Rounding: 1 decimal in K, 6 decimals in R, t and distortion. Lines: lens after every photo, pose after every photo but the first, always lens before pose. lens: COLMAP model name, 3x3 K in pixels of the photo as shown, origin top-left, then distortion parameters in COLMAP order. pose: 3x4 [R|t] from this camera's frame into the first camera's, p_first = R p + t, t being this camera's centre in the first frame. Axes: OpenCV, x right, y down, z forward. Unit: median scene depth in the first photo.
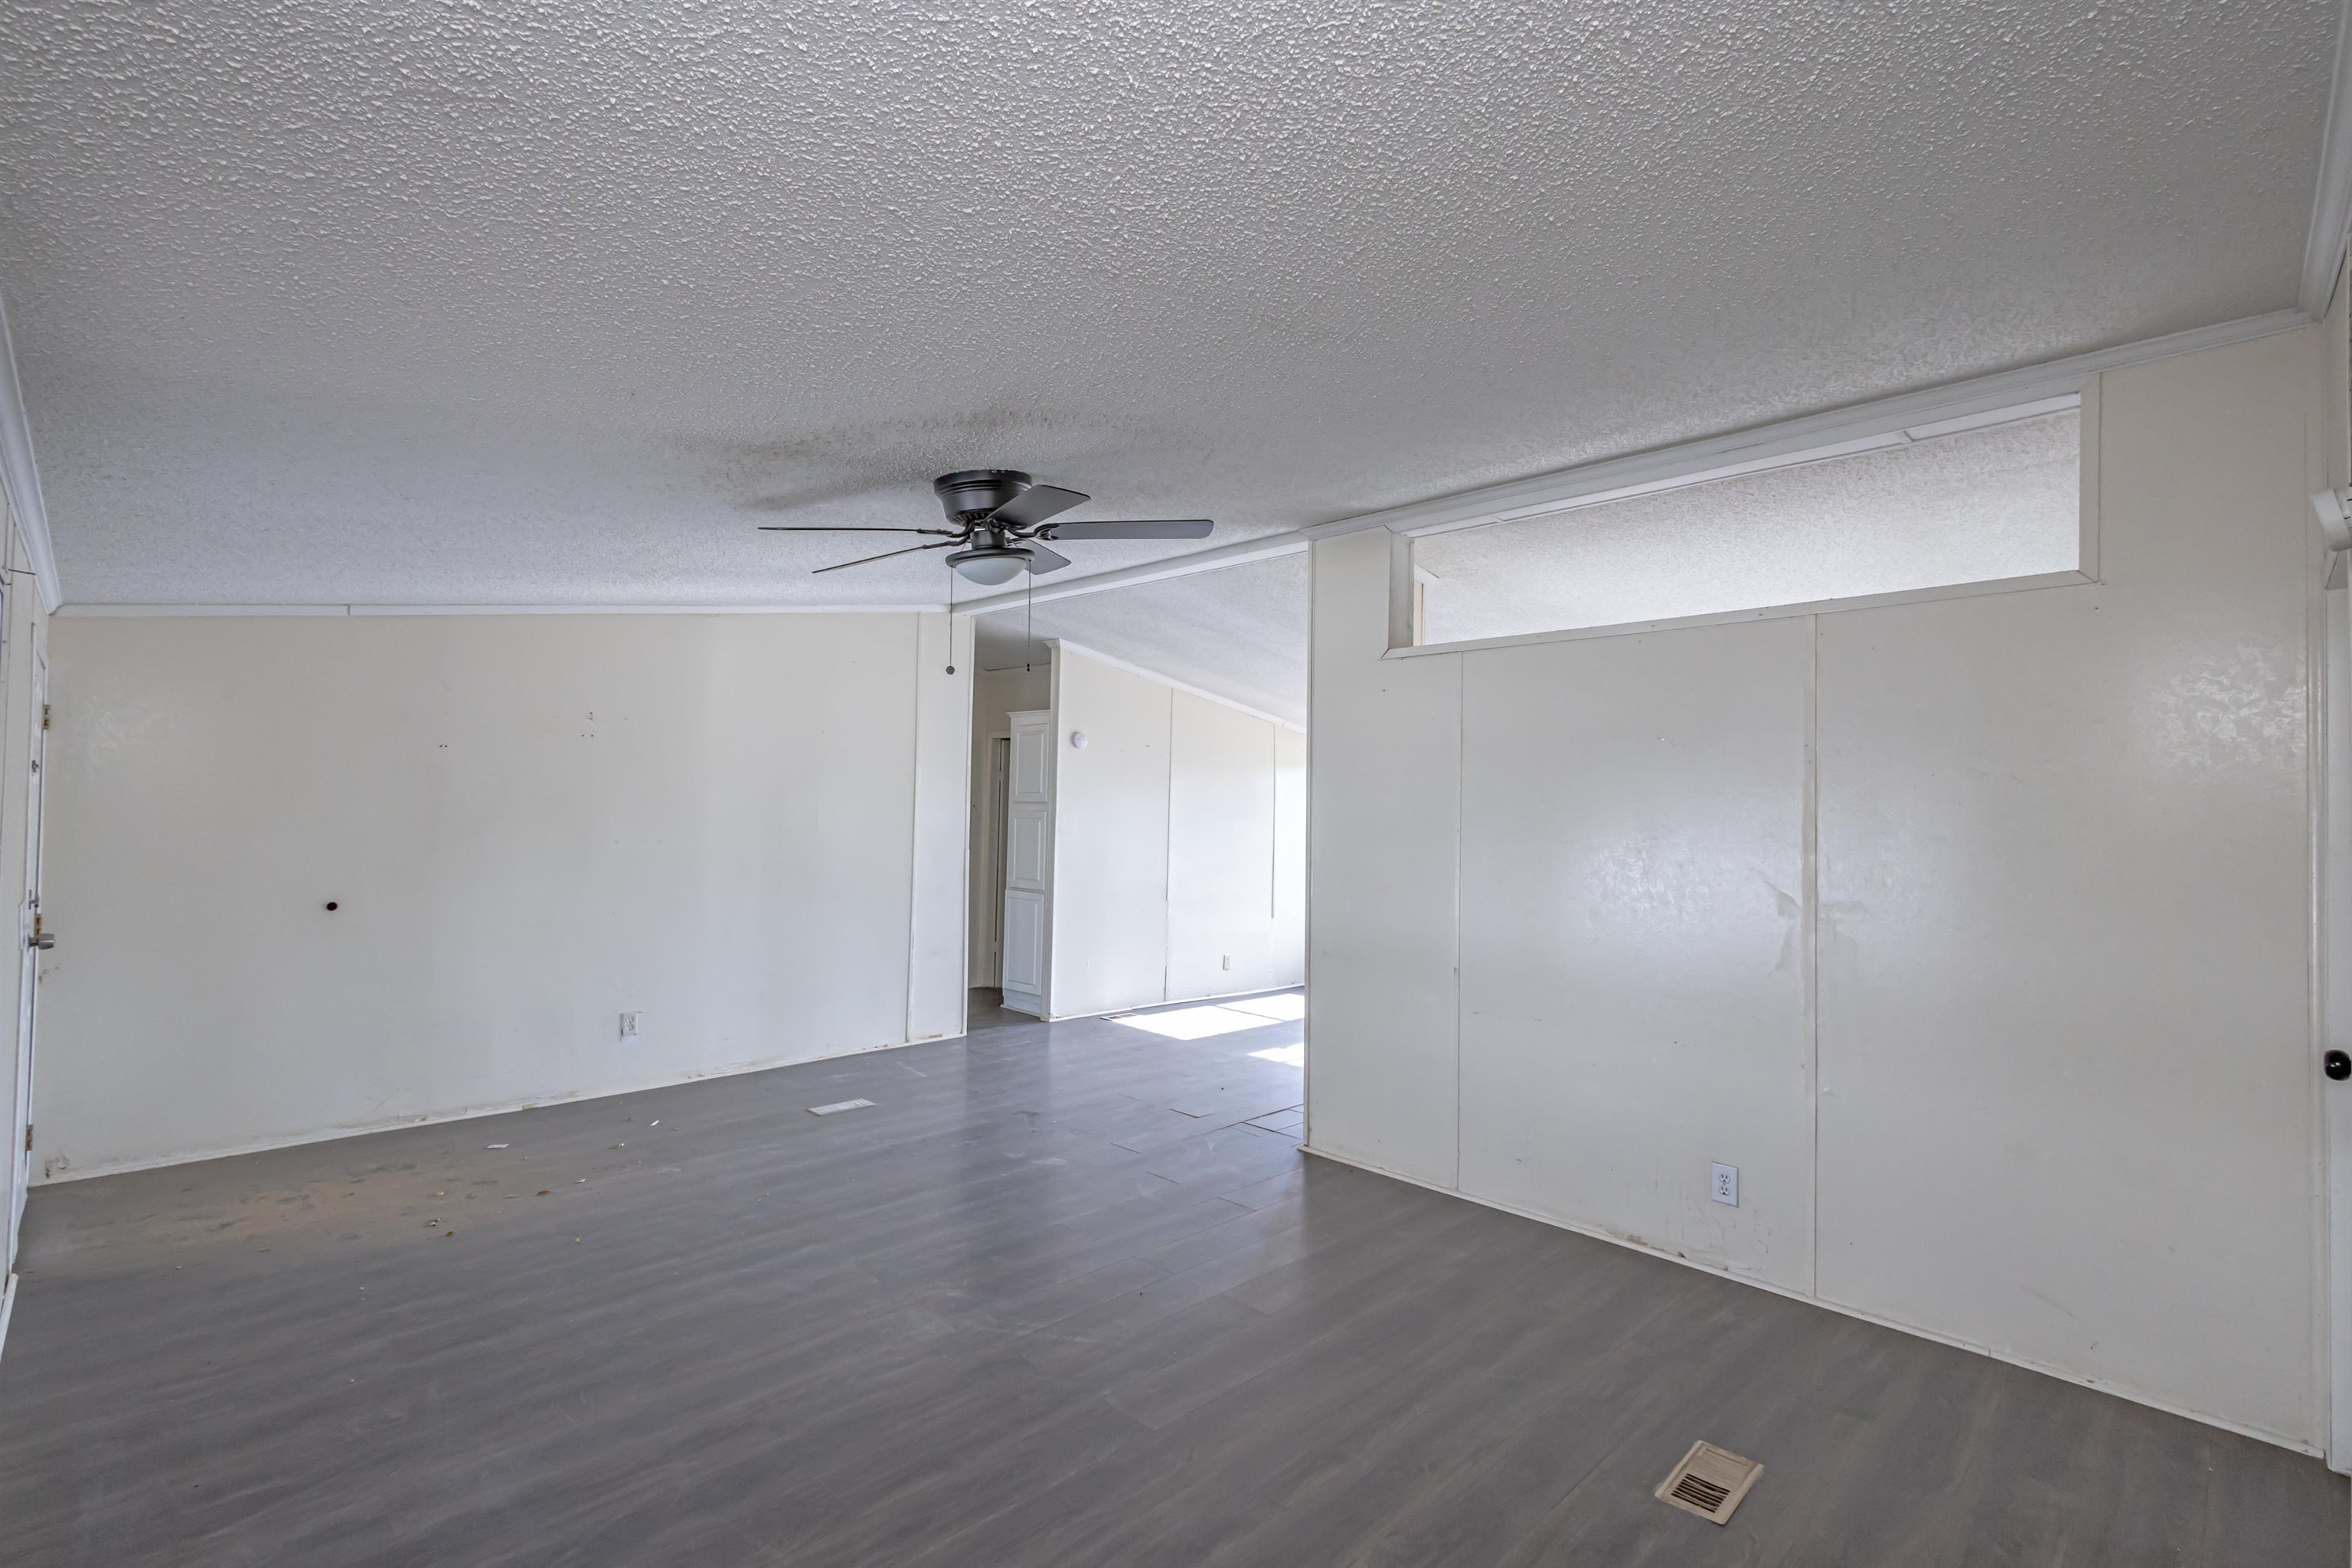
lens RADIAL K [[1117.6, 0, 1176.0], [0, 1117.6, 784.0], [0, 0, 1]] dist [0.003921, 0.000548]
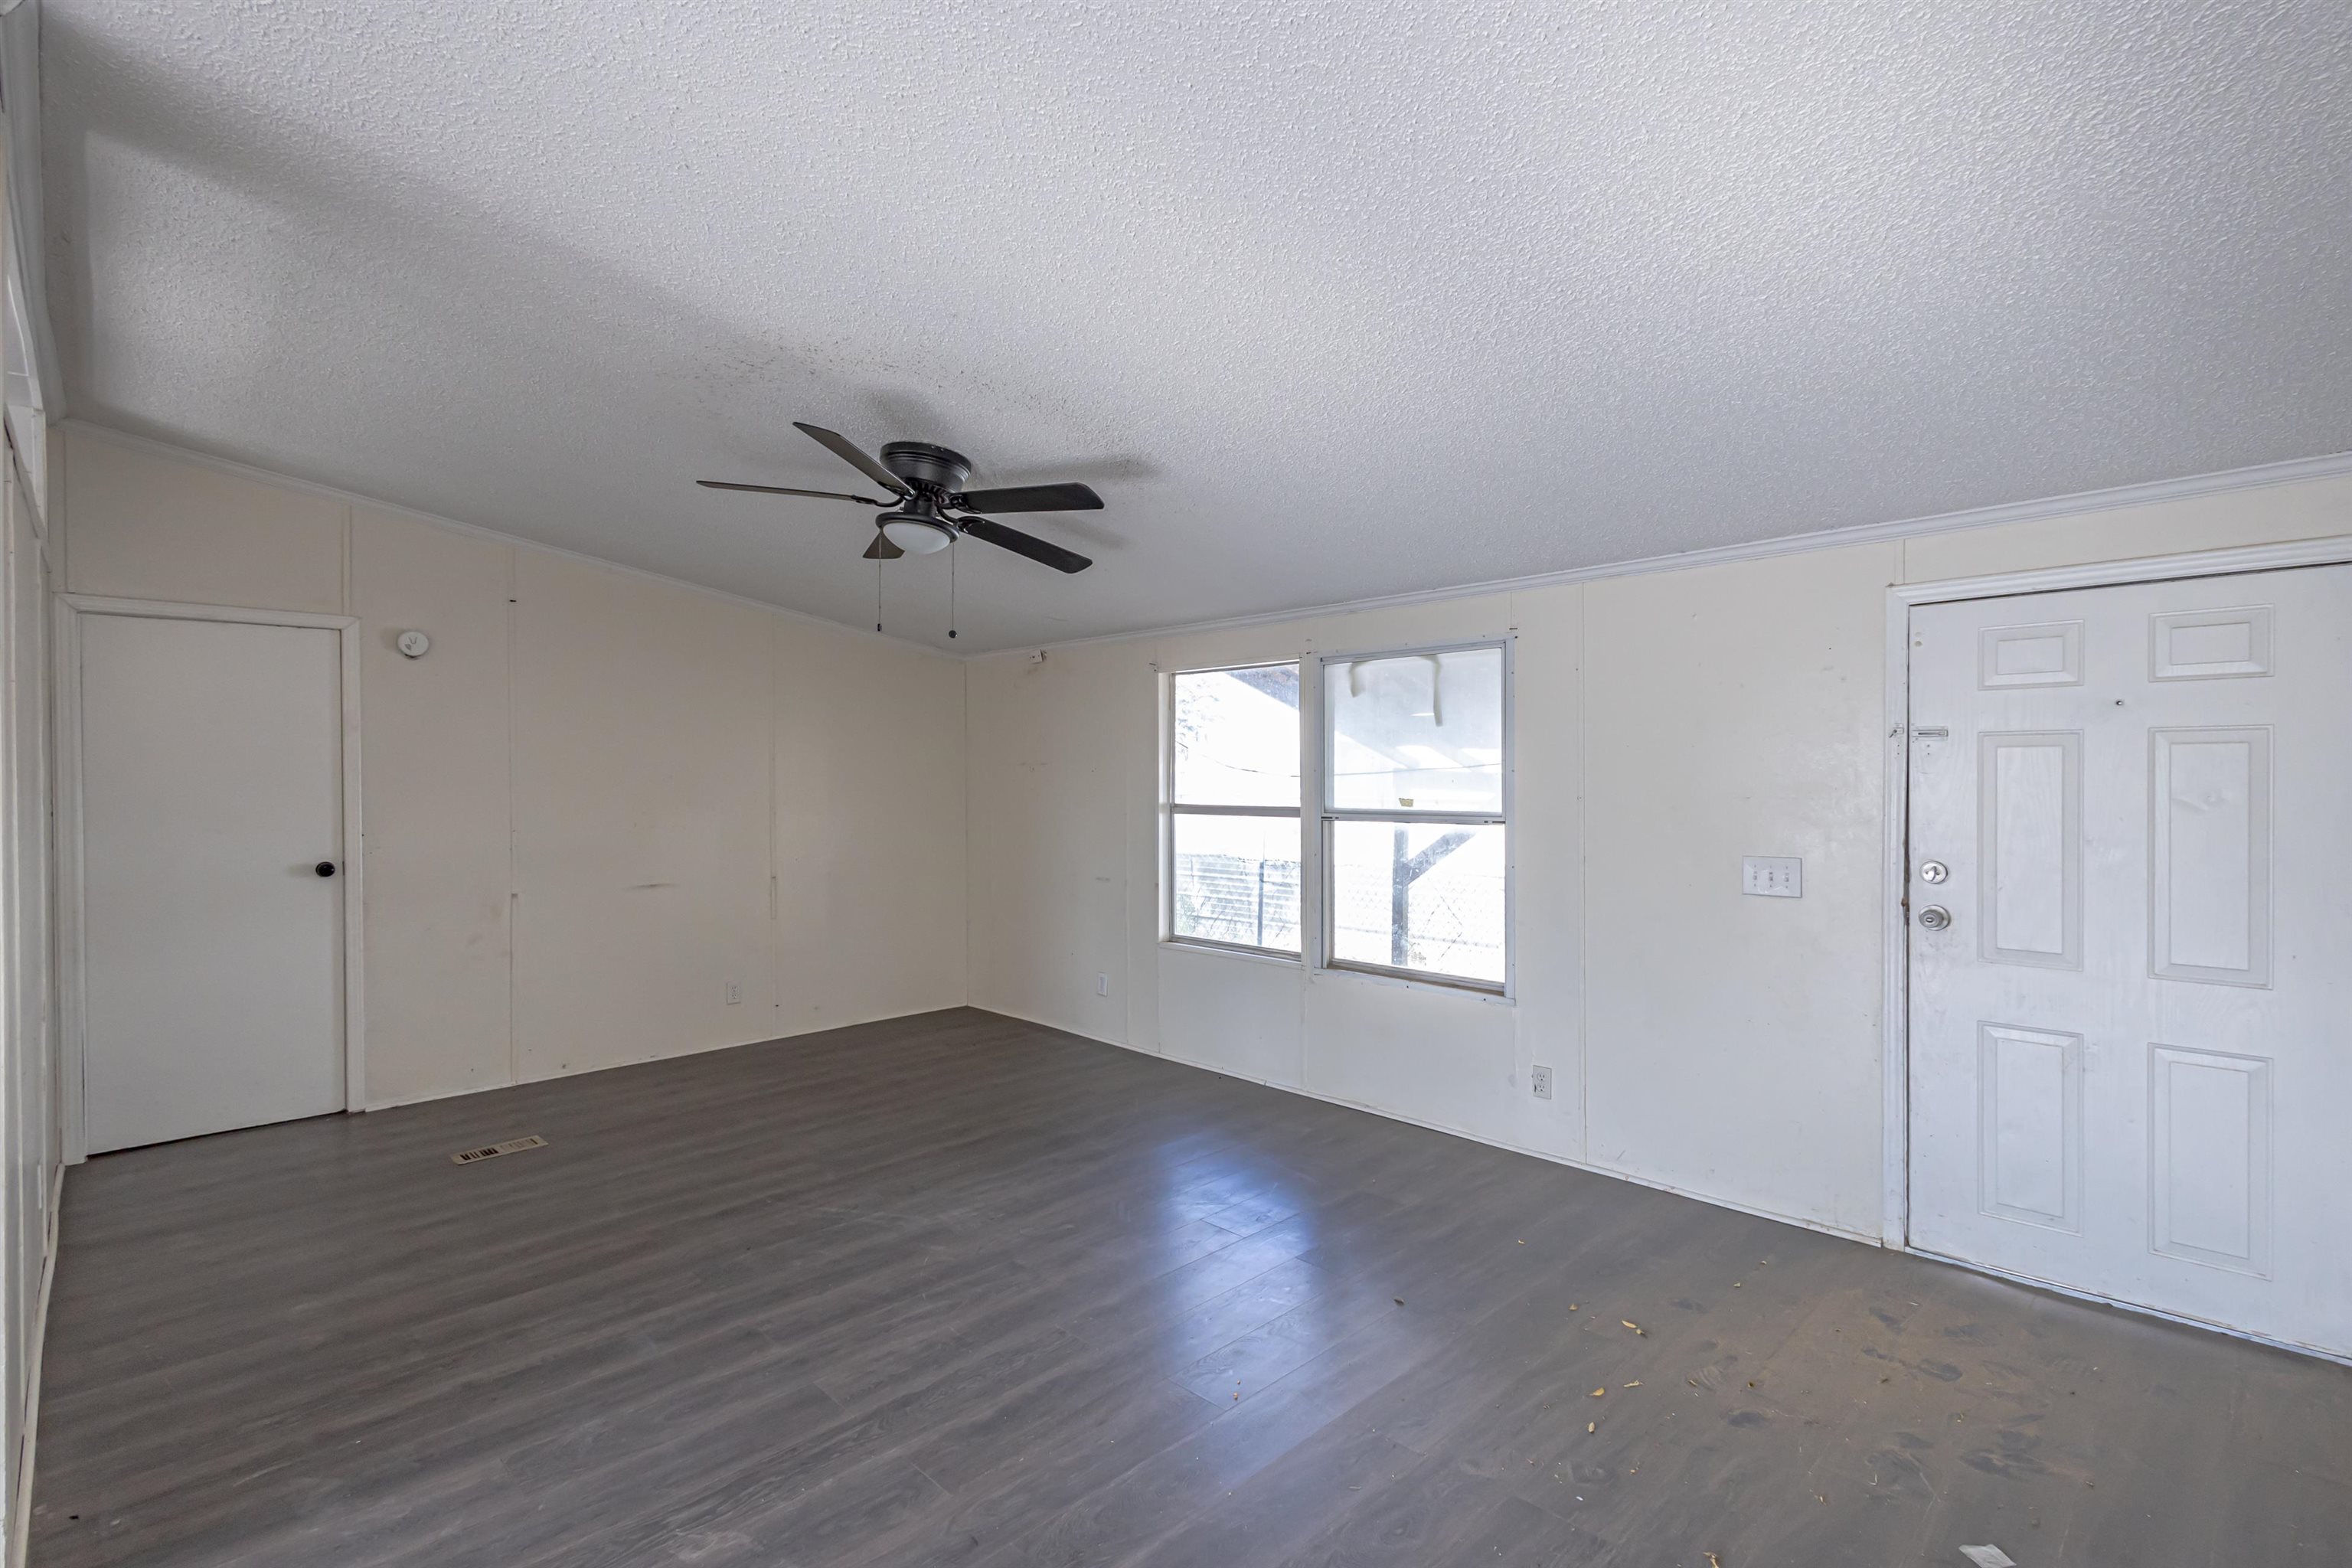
lens RADIAL K [[1117.6, 0, 1176.0], [0, 1117.6, 784.0], [0, 0, 1]] dist [0.003921, 0.000548]
pose [[-0.999877, -0.014546, 0.005780, -0.436930], [-0.014636, 0.999767, -0.015841, 0.059006], [-0.005549, -0.015924, -0.999858, 2.131105]]
